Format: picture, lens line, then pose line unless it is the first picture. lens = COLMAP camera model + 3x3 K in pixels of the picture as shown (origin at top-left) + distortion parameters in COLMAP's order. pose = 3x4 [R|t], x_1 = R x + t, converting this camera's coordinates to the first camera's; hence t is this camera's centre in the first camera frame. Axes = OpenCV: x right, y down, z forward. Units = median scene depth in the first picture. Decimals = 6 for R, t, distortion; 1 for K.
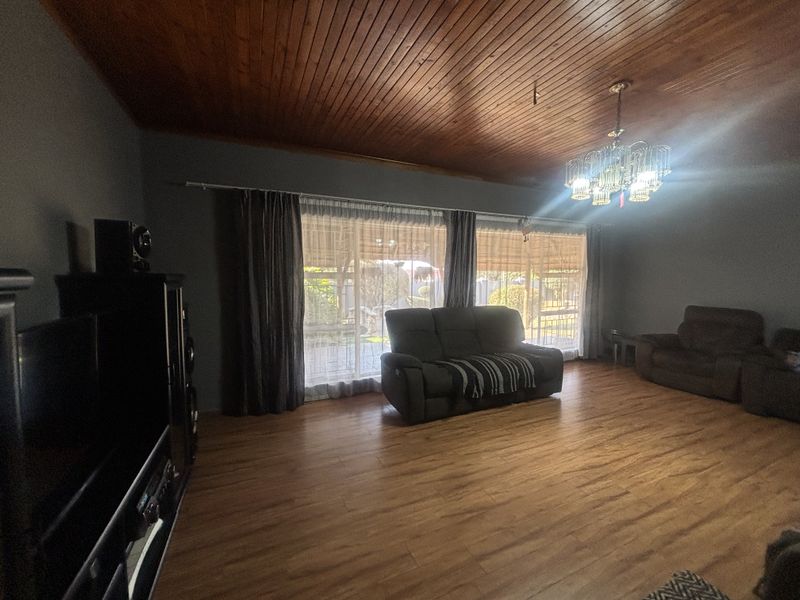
lens RADIAL K [[321.5, 0, 401.4], [0, 321.5, 302.3], [0, 0, 1]] dist [0.001096, -0.000087]
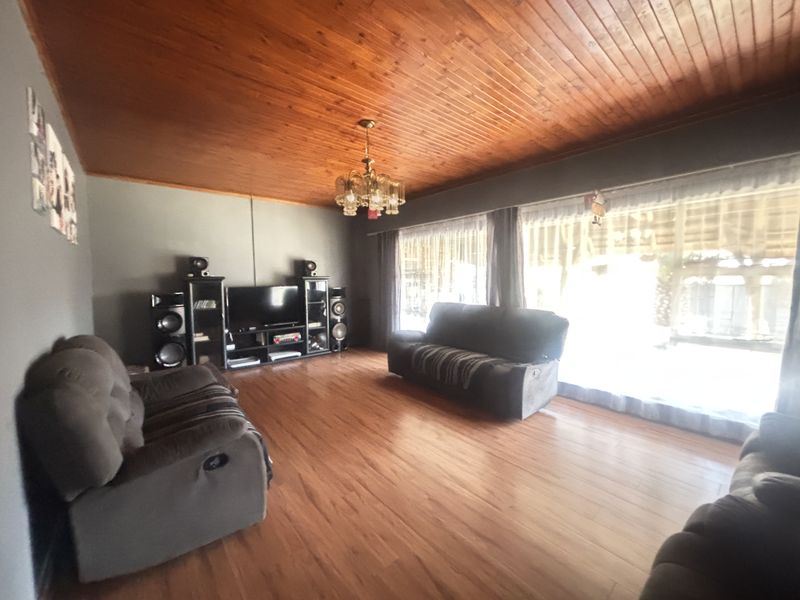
lens RADIAL K [[321.5, 0, 401.4], [0, 321.5, 302.3], [0, 0, 1]] dist [0.001096, -0.000087]
pose [[0.273466, 0.077487, -0.958756, 1.149844], [-0.057938, 0.996267, 0.063993, -0.047066], [0.960135, 0.038049, 0.276934, 0.471986]]
